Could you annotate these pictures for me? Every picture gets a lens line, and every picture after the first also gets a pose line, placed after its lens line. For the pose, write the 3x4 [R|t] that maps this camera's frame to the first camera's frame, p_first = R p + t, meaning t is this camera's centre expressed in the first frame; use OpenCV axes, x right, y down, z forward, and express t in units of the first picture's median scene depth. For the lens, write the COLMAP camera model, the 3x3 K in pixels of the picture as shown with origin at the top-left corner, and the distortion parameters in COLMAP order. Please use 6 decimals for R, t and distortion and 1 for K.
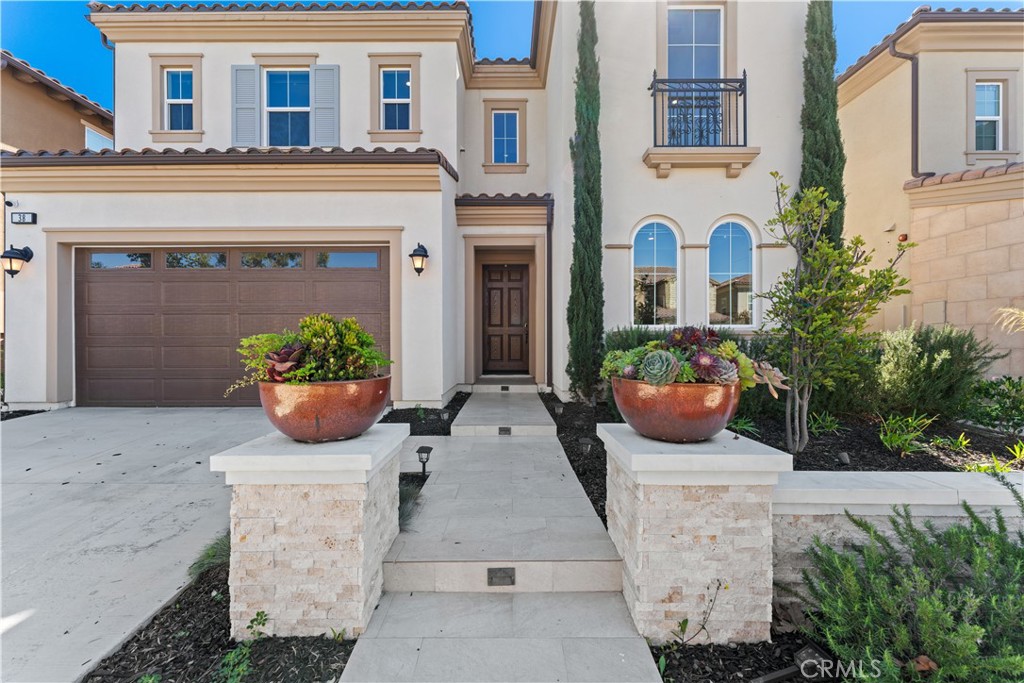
lens RADIAL K [[411.3, 0, 511.1], [0, 411.3, 339.8], [0, 0, 1]] dist [0.000633, 0.000274]
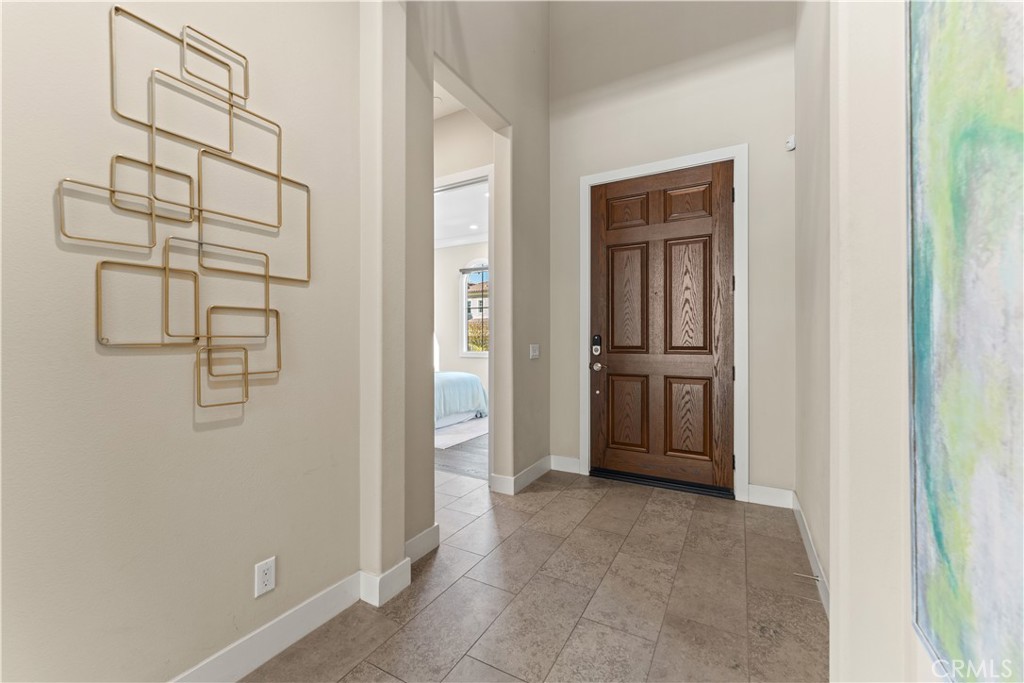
lens RADIAL K [[411.3, 0, 509.7], [0, 411.3, 340.5], [0, 0, 1]] dist [0.000633, 0.000274]
pose [[0.872381, -0.005390, -0.488798, 0.047688], [0.002900, 0.999979, -0.005852, -0.040524], [0.488819, 0.003688, 0.872378, 0.634509]]
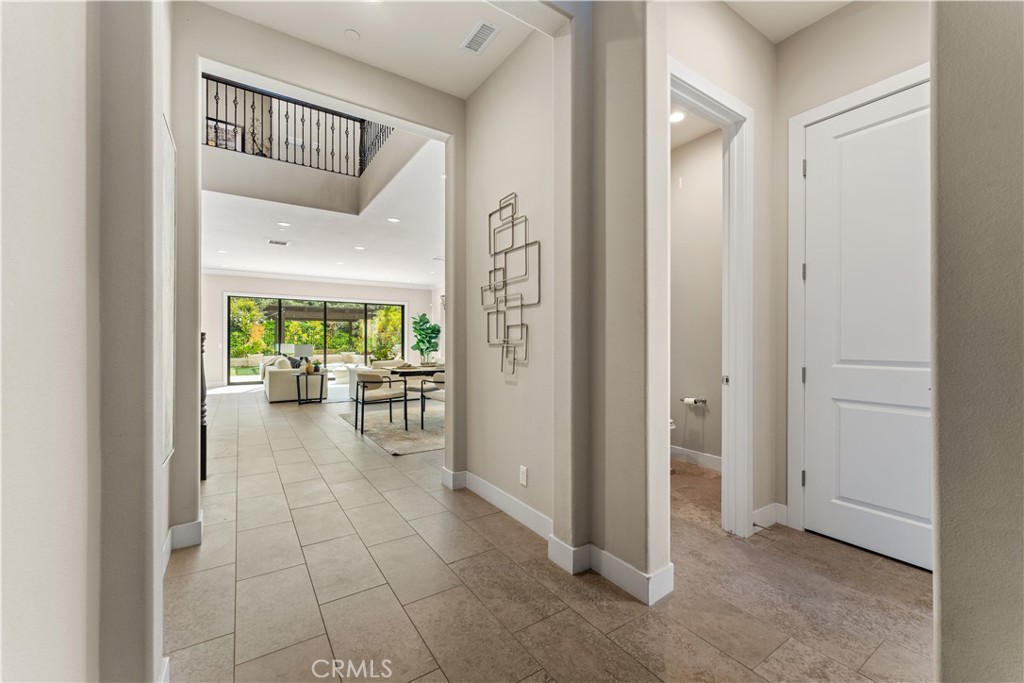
lens RADIAL K [[411.3, 0, 509.5], [0, 411.3, 341.7], [0, 0, 1]] dist [0.000633, 0.000274]
pose [[-0.837937, -0.003580, -0.545755, 0.050096], [-0.003585, 0.999993, -0.001055, -0.043297], [0.545754, 0.001073, -0.837944, 1.716124]]
